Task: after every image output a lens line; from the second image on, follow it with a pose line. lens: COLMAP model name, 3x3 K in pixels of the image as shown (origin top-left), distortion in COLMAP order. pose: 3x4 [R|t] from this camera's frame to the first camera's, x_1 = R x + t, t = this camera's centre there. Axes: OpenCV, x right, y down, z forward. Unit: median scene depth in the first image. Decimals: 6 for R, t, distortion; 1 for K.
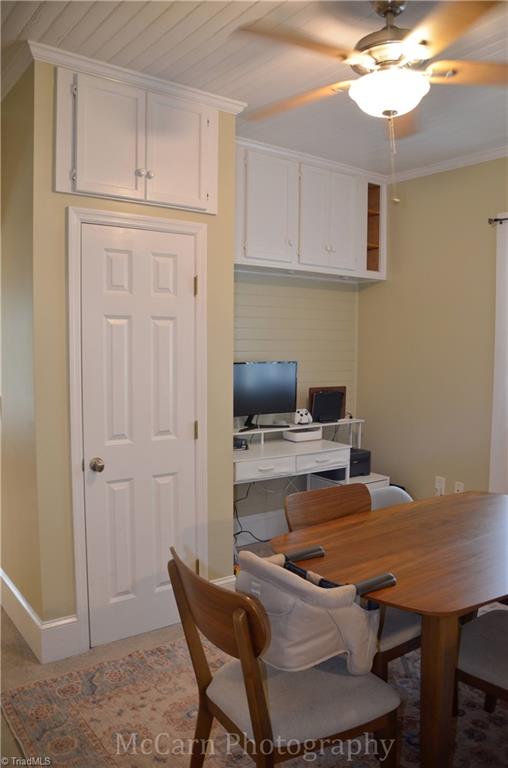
lens RADIAL K [[609.0, 0, 220.2], [0, 609.0, 396.7], [0, 0, 1]] dist [-0.164290, 0.112861]
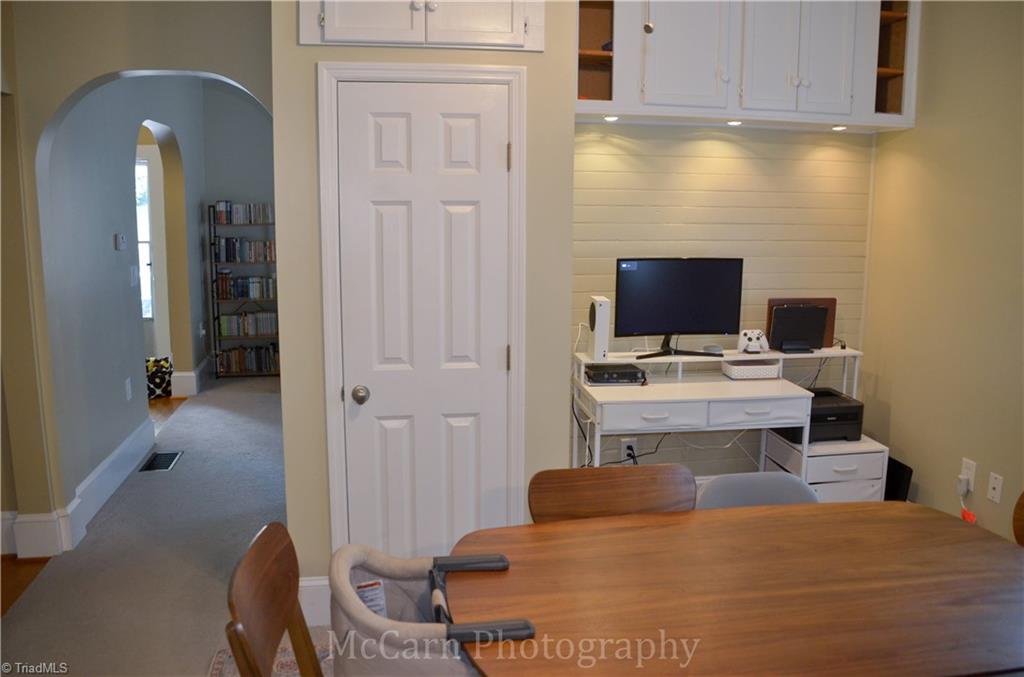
lens RADIAL K [[812.0, 0, 494.1], [0, 812.0, 334.0], [0, 0, 1]] dist [-0.164290, 0.112861]
pose [[0.897031, 0.069390, -0.436486, 0.367536], [-0.035593, 0.995733, 0.085146, -0.055080], [0.440532, -0.060843, 0.895673, 0.134326]]
